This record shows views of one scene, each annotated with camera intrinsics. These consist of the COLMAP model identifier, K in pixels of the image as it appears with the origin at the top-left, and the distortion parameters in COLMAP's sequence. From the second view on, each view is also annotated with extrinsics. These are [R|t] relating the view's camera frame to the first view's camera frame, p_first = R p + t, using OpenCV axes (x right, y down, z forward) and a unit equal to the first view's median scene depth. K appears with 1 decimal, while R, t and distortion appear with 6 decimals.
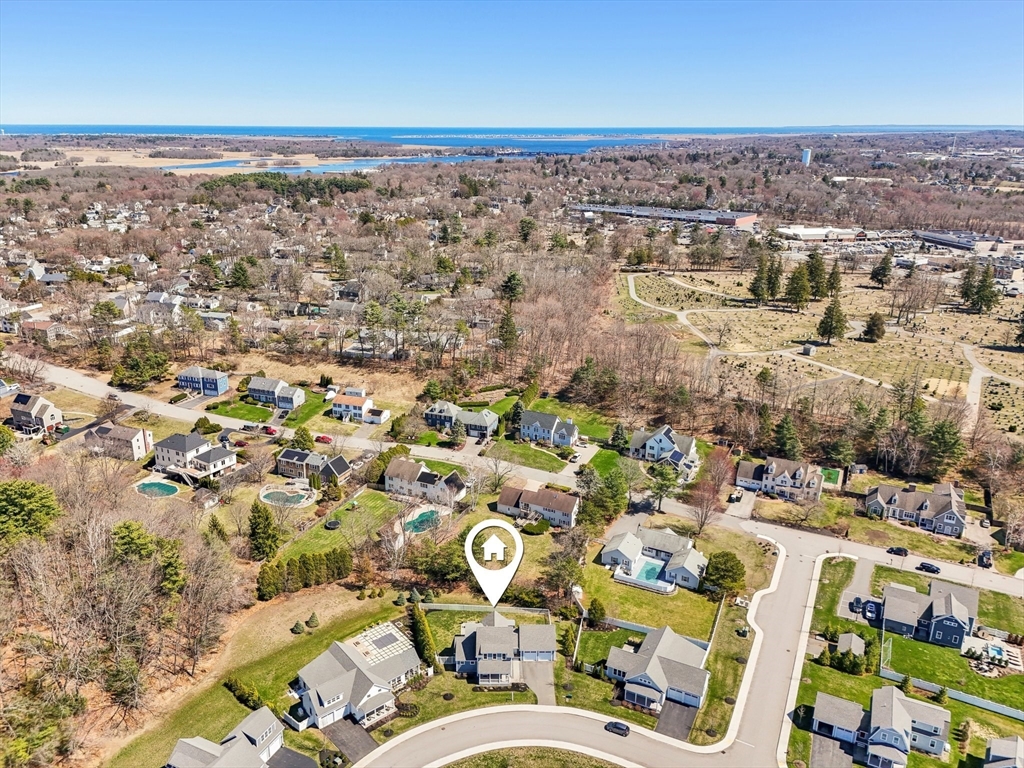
lens RADIAL K [[759.7, 0, 512.0], [0, 759.7, 384.0], [0, 0, 1]] dist [0.074125, -0.064613]
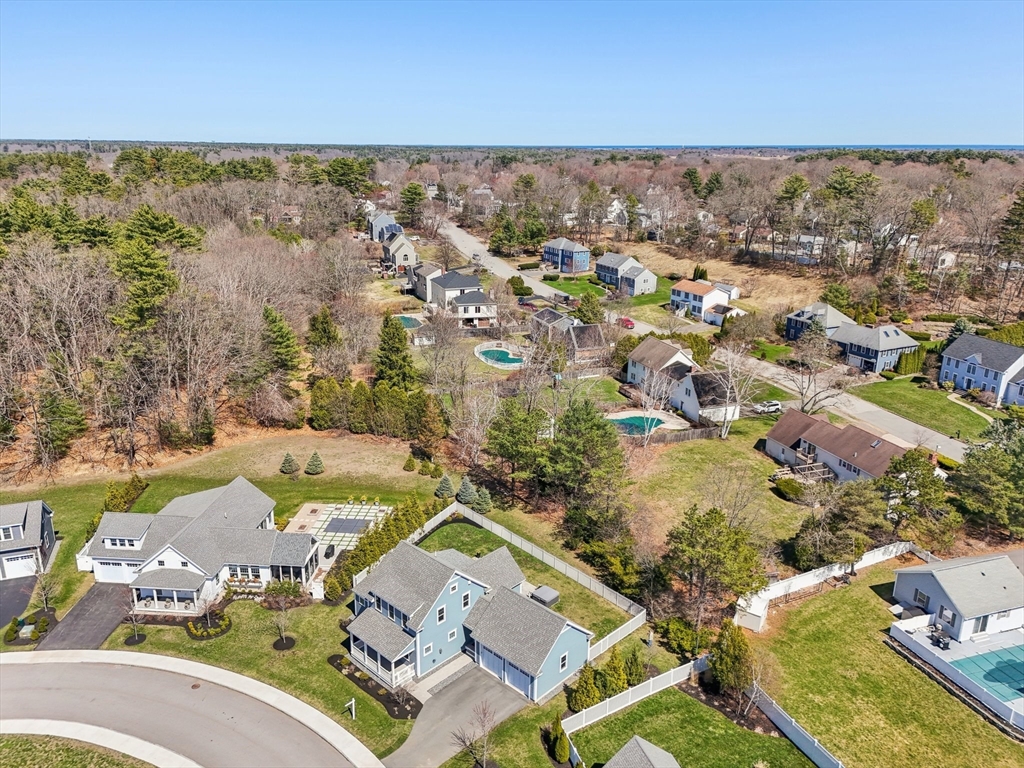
lens RADIAL K [[759.7, 0, 512.0], [0, 759.7, 384.0], [0, 0, 1]] dist [0.074125, -0.064613]
pose [[0.699166, 0.203825, -0.685290, 0.173795], [-0.228454, 0.971943, 0.056003, 0.111360], [0.677477, 0.117402, 0.726114, 0.419765]]
